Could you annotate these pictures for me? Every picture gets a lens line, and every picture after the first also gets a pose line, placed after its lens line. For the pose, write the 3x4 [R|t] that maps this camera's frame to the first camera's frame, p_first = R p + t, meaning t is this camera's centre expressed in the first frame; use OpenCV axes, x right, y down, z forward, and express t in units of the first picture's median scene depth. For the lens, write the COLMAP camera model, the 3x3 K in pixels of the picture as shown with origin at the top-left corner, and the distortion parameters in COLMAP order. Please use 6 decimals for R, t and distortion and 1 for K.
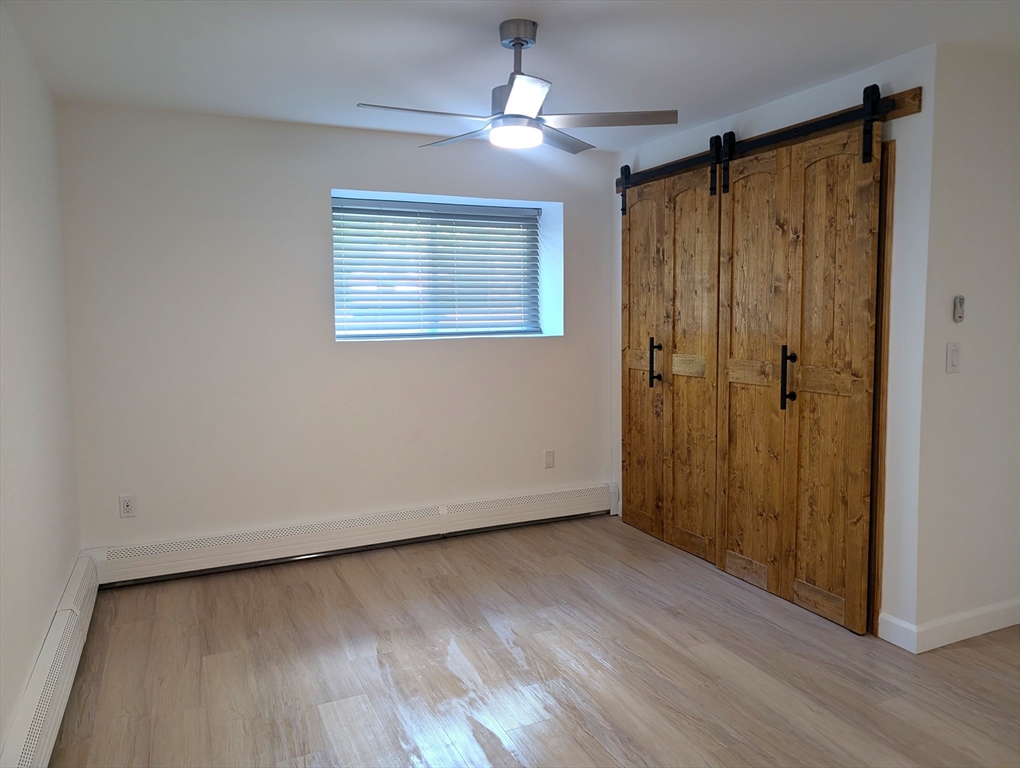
lens RADIAL K [[730.6, 0, 513.2], [0, 730.6, 359.0], [0, 0, 1]] dist [0.002192, -0.001257]
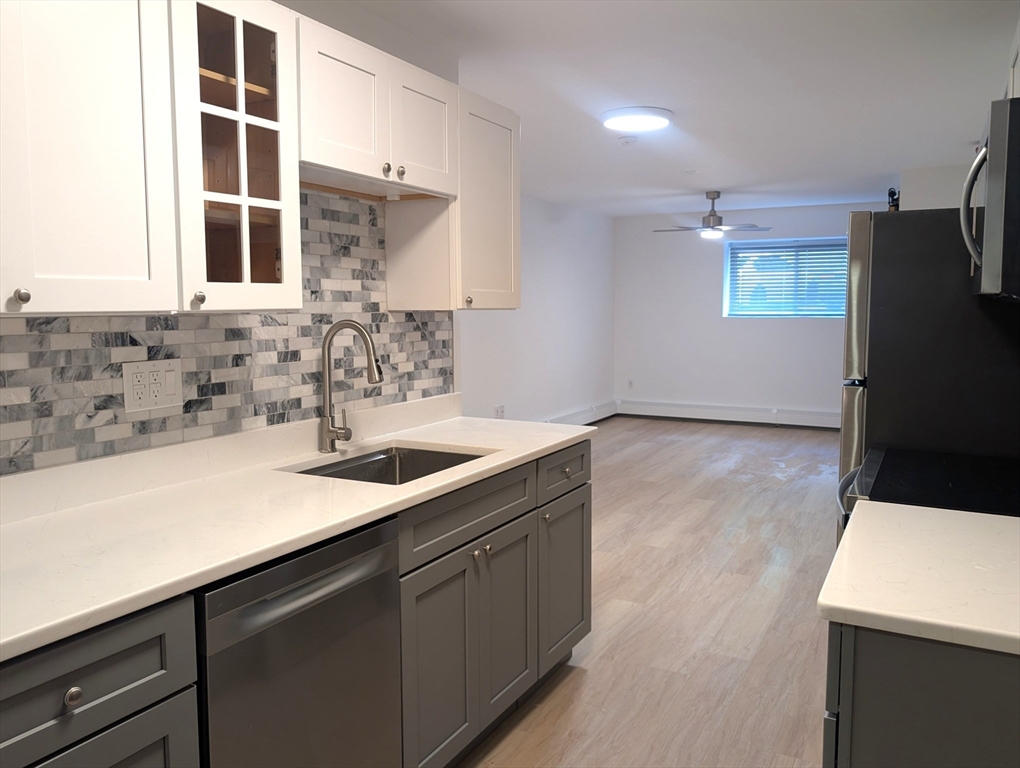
lens RADIAL K [[795.2, 0, 513.1], [0, 795.2, 377.3], [0, 0, 1]] dist [0.076126, -0.152273]
pose [[0.604080, 0.077994, -0.793098, 1.291830], [-0.056173, 0.996891, 0.055250, 0.055944], [0.794942, 0.011175, 0.606583, -0.879584]]
